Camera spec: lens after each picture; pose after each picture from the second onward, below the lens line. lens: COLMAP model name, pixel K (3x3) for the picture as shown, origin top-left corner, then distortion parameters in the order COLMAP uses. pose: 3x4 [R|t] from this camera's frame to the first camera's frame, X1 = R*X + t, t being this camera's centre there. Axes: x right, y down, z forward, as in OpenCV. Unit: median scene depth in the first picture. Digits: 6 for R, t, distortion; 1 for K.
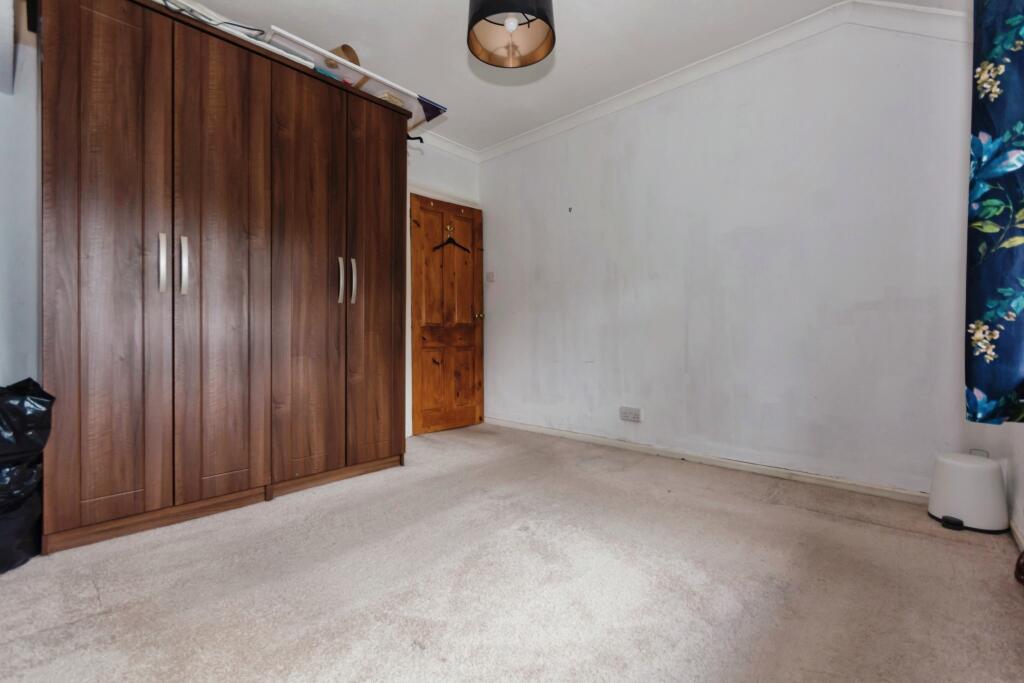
lens RADIAL K [[457.1, 0, 509.0], [0, 457.1, 324.0], [0, 0, 1]] dist [-0.000051, -0.000005]
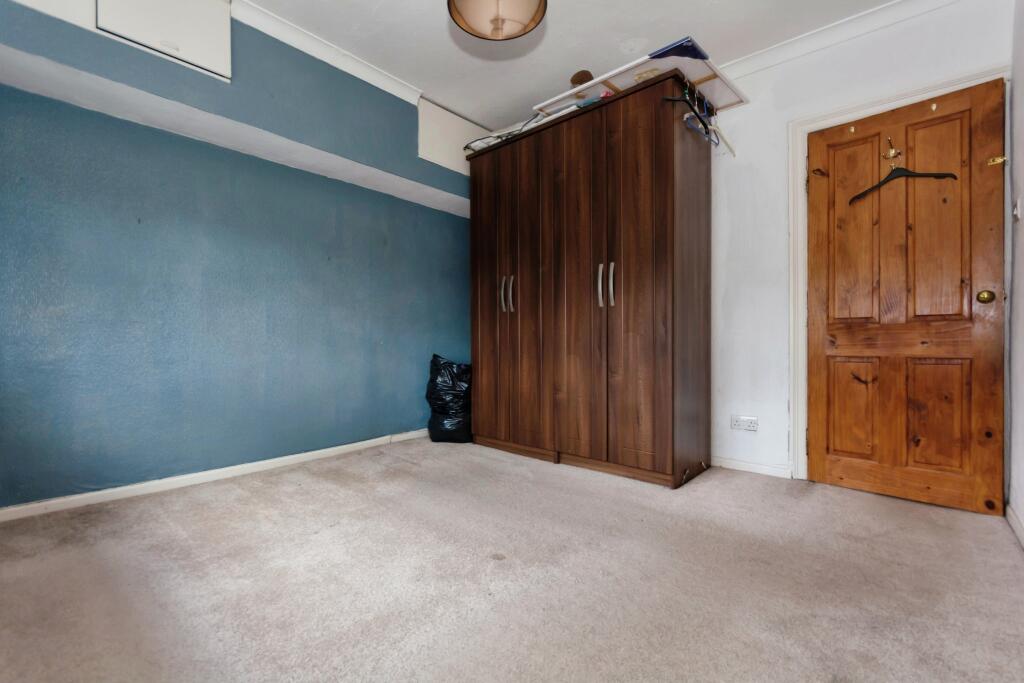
lens RADIAL K [[445.4, 0, 512.1], [0, 445.4, 337.5], [0, 0, 1]] dist [-0.001214, -0.000320]
pose [[0.007020, -0.010592, -0.999919, 0.645056], [0.022779, 0.999686, -0.010430, 0.030652], [0.999716, -0.022704, 0.007260, 0.748029]]
